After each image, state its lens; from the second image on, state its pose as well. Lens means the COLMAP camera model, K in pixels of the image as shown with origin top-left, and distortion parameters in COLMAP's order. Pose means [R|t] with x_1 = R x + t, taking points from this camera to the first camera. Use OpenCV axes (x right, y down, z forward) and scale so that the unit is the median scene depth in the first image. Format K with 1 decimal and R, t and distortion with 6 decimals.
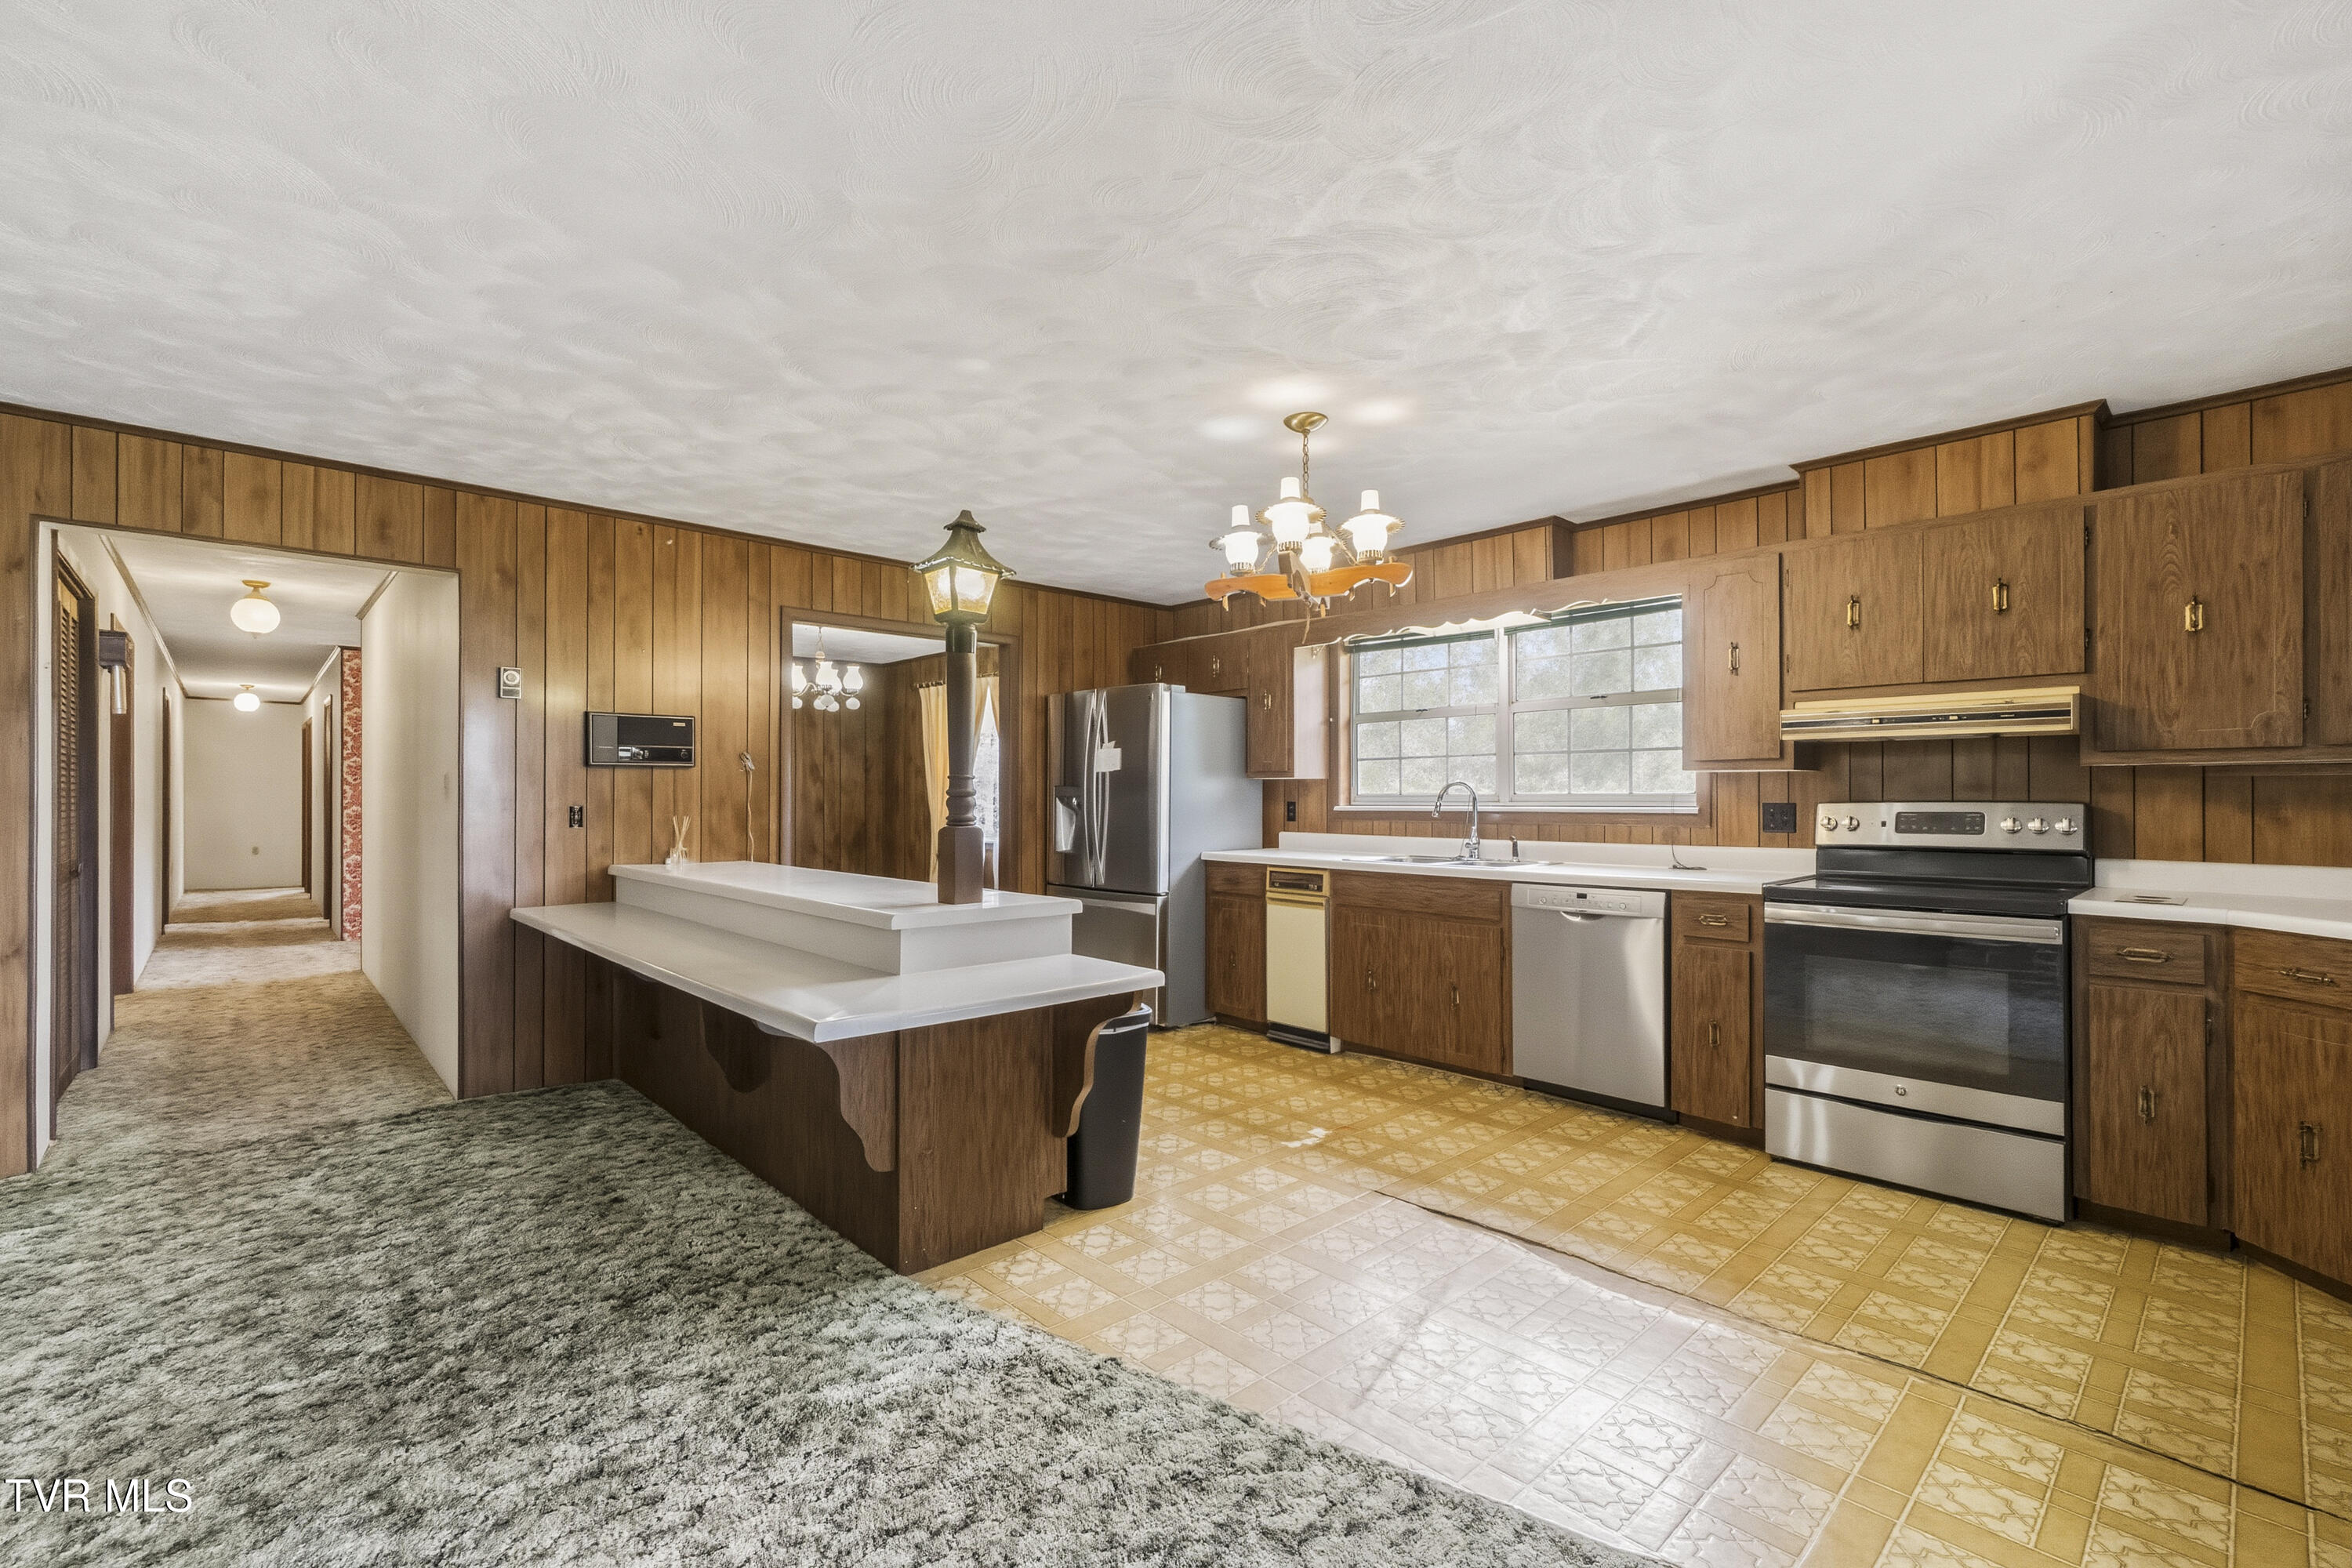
lens RADIAL K [[1006.0, 0, 1172.4], [0, 1006.0, 810.1], [0, 0, 1]] dist [0.025230, -0.000103]
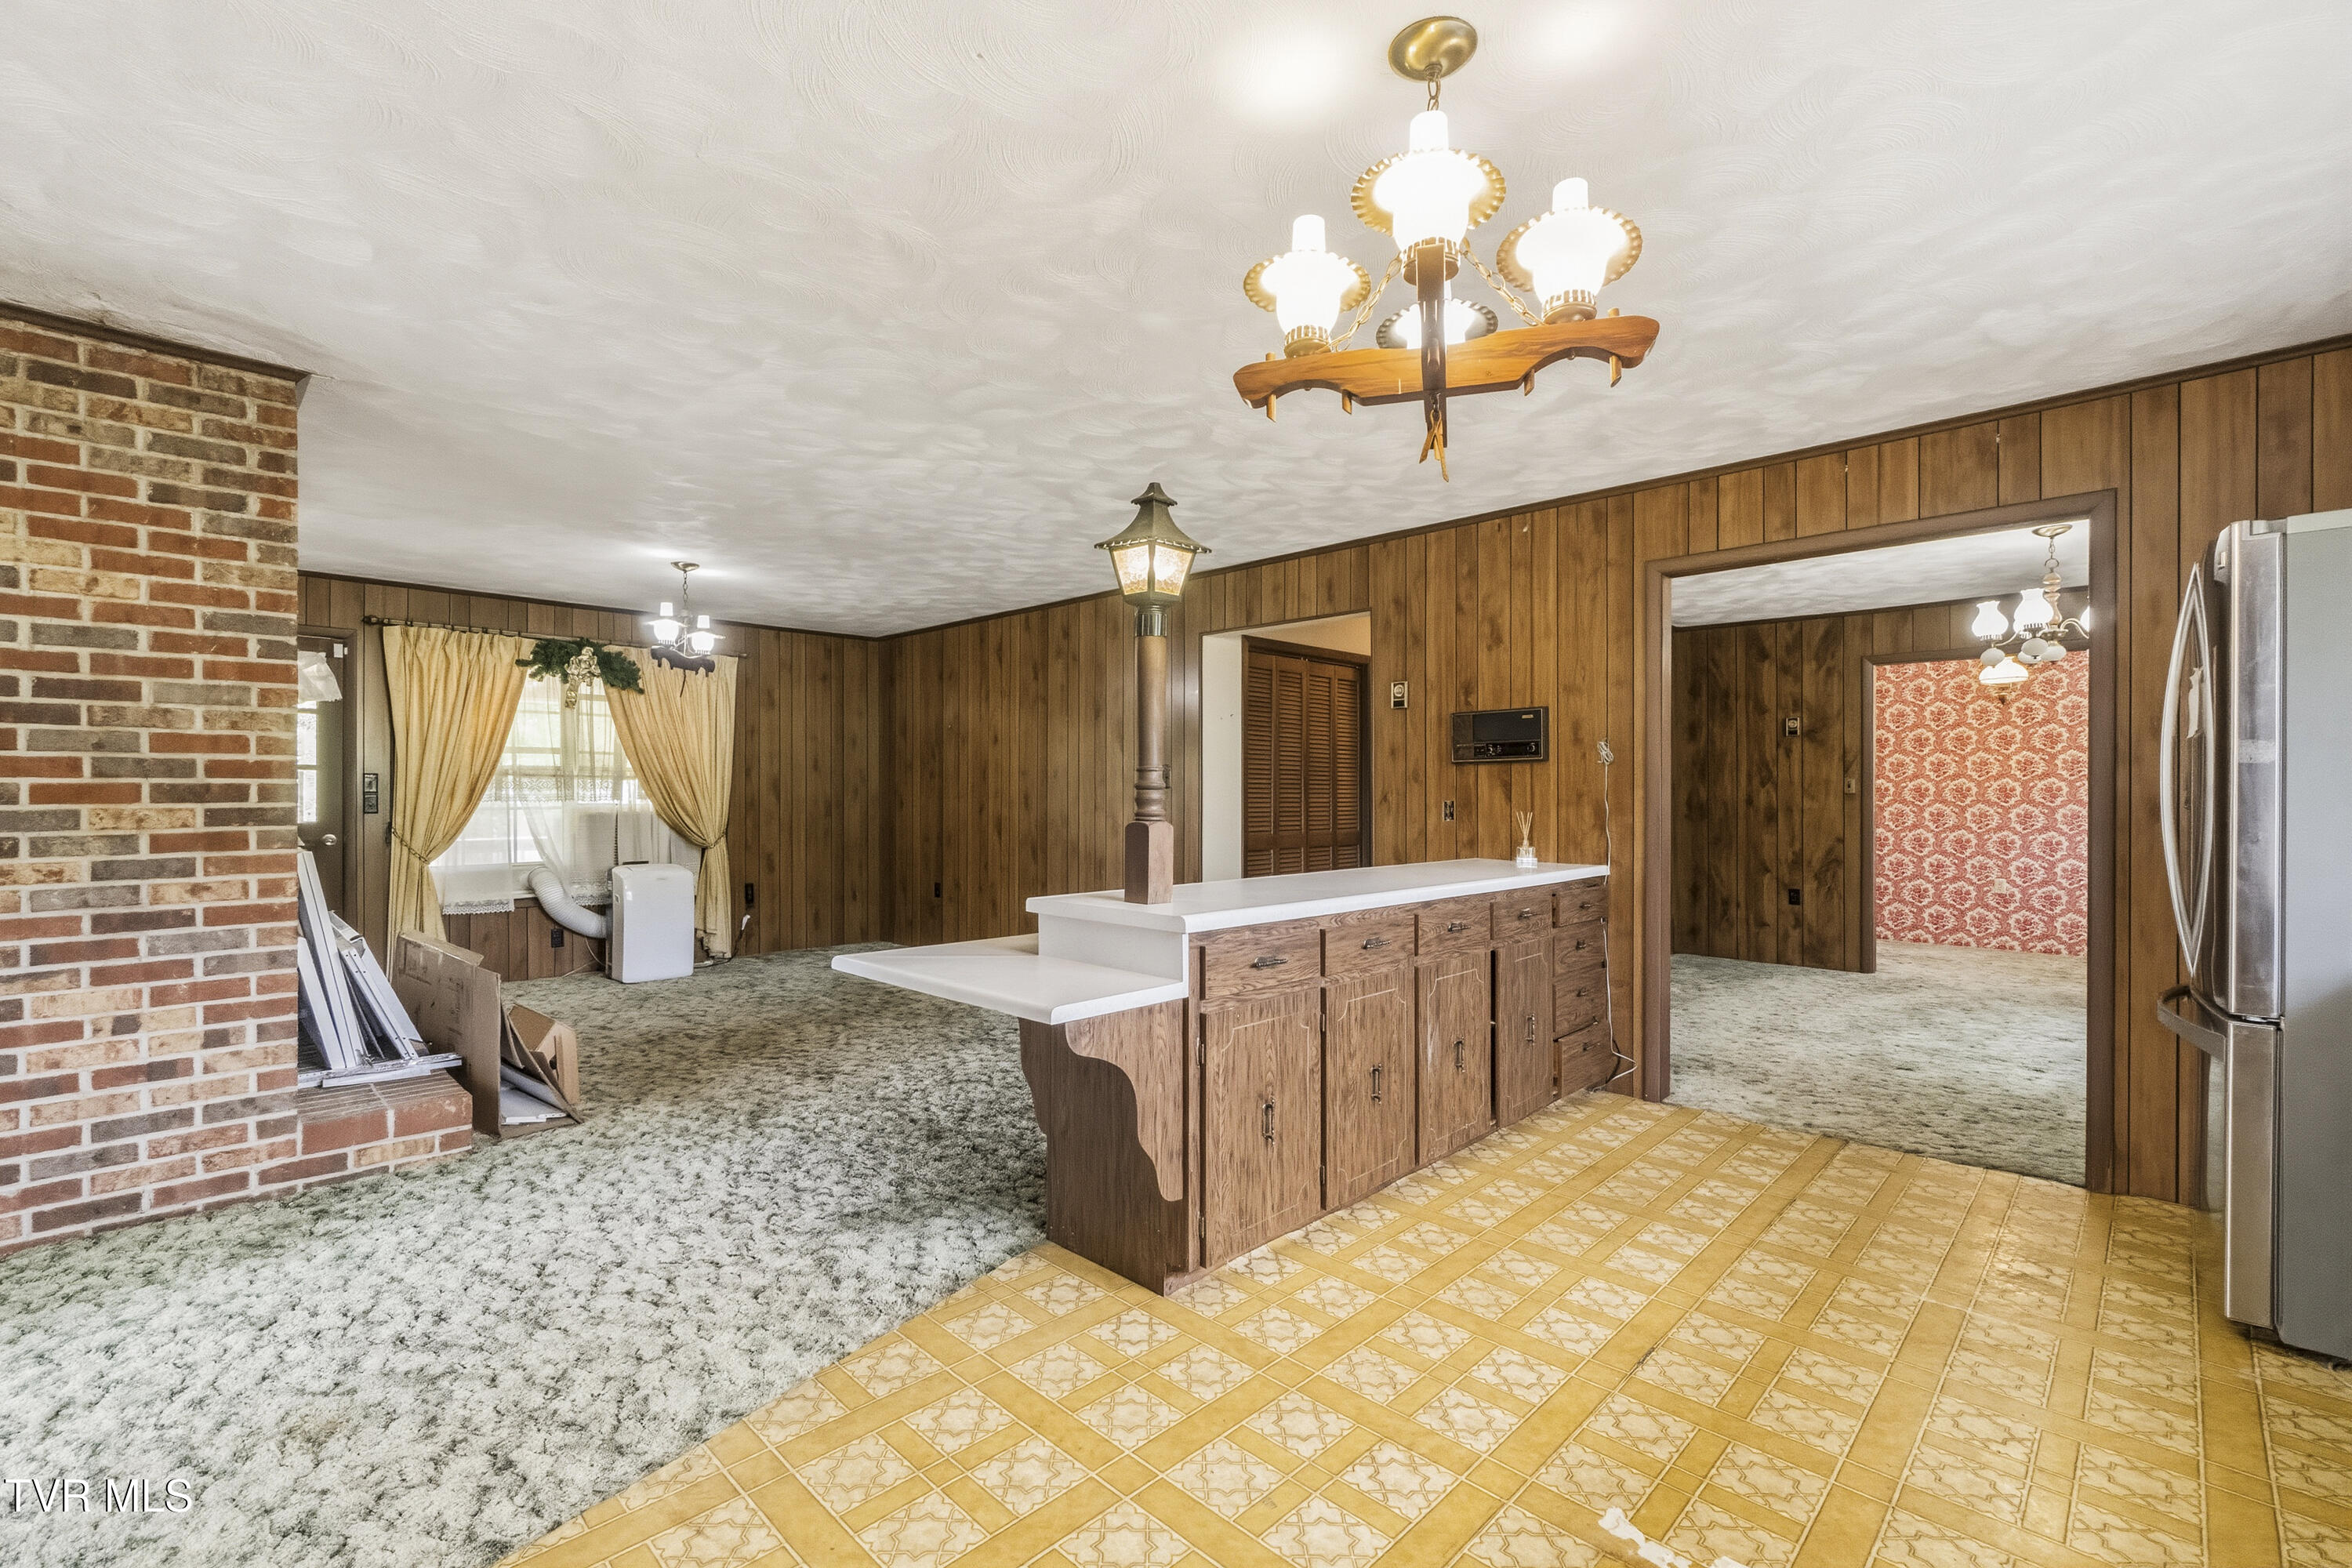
lens RADIAL K [[1027.9, 0, 1150.2], [0, 1027.9, 788.2], [0, 0, 1]] dist [-0.000666, -0.000152]
pose [[0.050058, -0.006417, -0.998726, 0.679680], [-0.013083, 0.999889, -0.007080, -0.006837], [0.998661, 0.013421, 0.049968, 0.868099]]
